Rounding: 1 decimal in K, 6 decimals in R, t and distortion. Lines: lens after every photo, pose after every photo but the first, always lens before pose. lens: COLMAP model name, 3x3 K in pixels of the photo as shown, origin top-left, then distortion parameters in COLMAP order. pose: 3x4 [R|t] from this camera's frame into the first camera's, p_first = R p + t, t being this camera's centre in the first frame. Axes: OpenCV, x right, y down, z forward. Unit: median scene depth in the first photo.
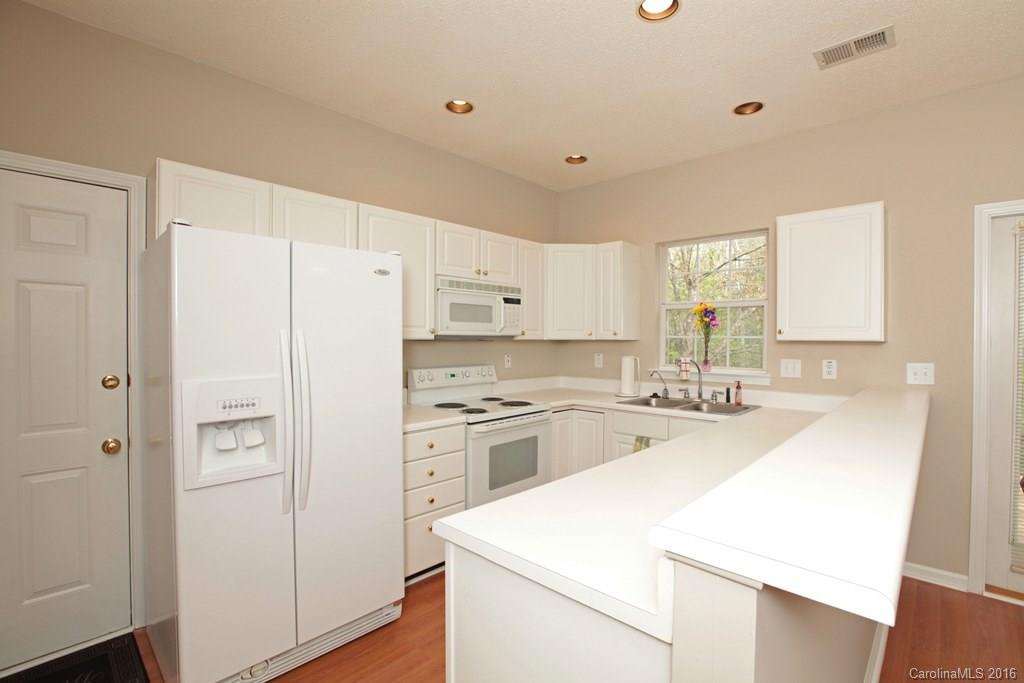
lens RADIAL K [[469.7, 0, 511.2], [0, 469.7, 341.2], [0, 0, 1]] dist [-0.037788, 0.010360]
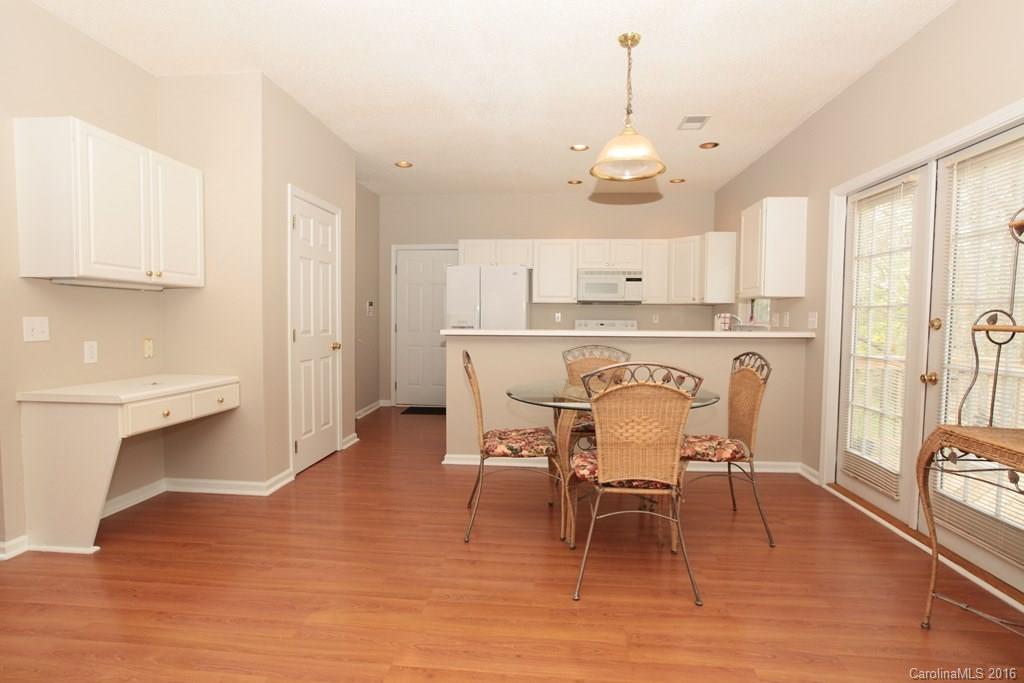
lens RADIAL K [[542.5, 0, 512.4], [0, 542.5, 343.1], [0, 0, 1]] dist [0.000111, 0.000014]
pose [[0.619309, 0.040341, -0.784110, 1.276707], [-0.016956, 0.999133, 0.038012, 0.072806], [0.784964, -0.010245, 0.619456, -0.519672]]
